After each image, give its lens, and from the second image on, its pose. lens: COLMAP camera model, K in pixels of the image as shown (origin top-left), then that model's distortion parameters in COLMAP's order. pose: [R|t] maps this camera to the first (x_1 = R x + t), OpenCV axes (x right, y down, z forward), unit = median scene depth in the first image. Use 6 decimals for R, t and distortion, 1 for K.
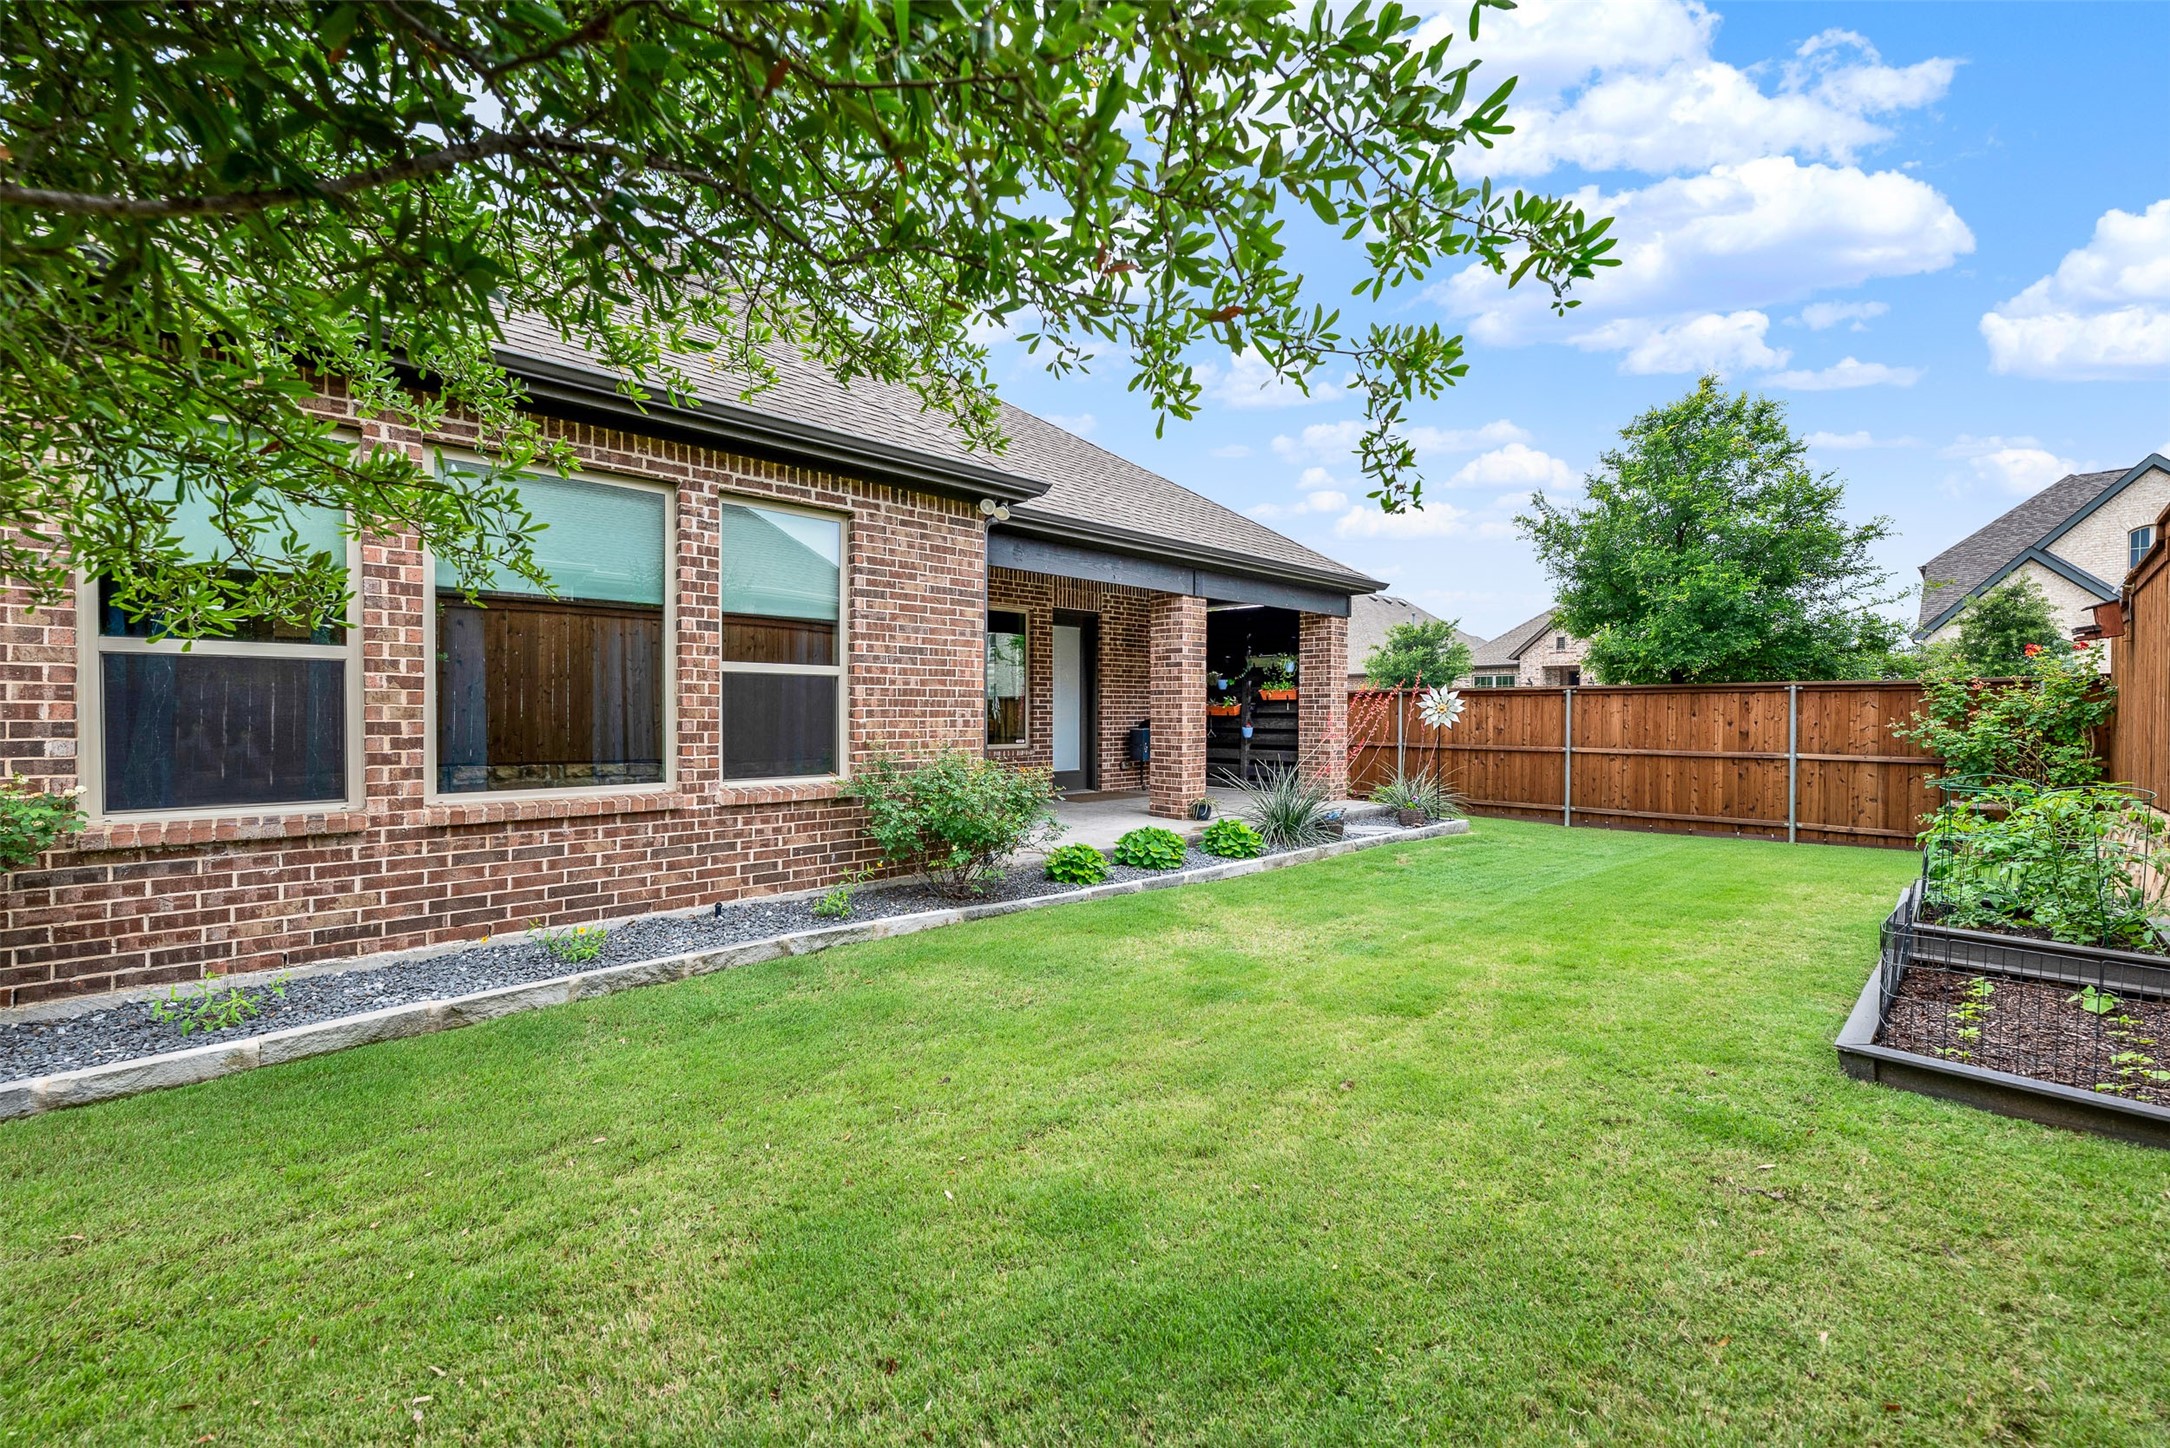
lens RADIAL K [[884.4, 0, 1088.6], [0, 884.4, 723.0], [0, 0, 1]] dist [0.002530, -0.000672]
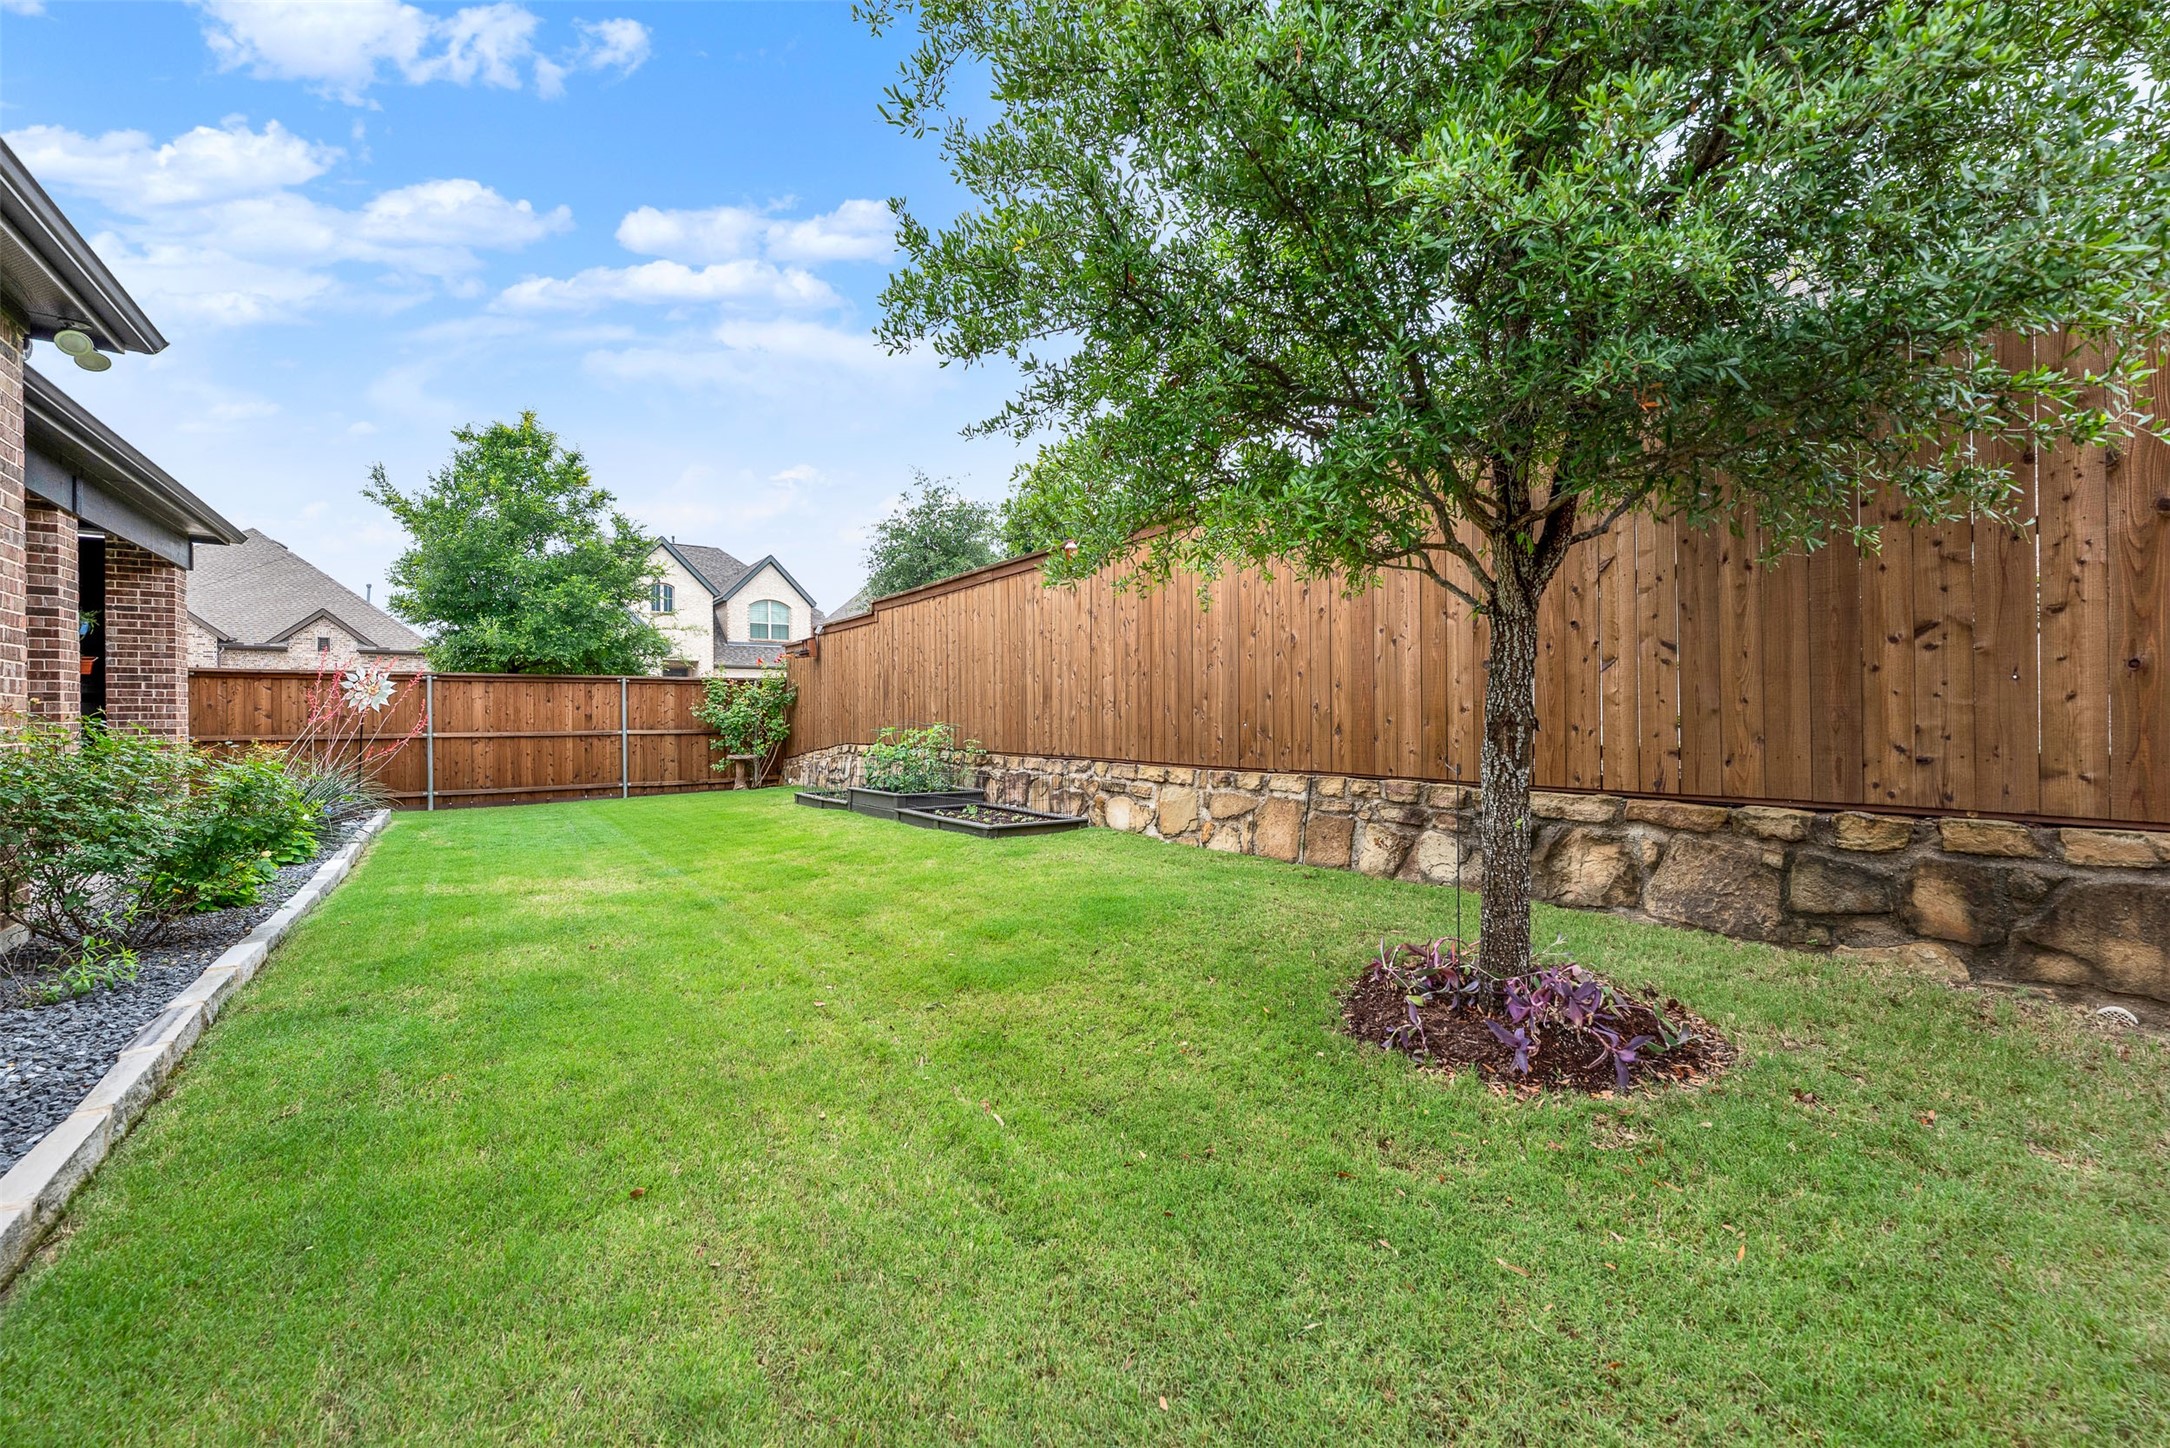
lens RADIAL K [[884.4, 0, 1091.8], [0, 884.4, 715.6], [0, 0, 1]] dist [0.002530, -0.000672]
pose [[0.149280, -0.004346, 0.988785, -0.384976], [0.018252, 0.999832, 0.001639, 0.022485], [-0.988626, 0.017803, 0.149335, 0.113022]]
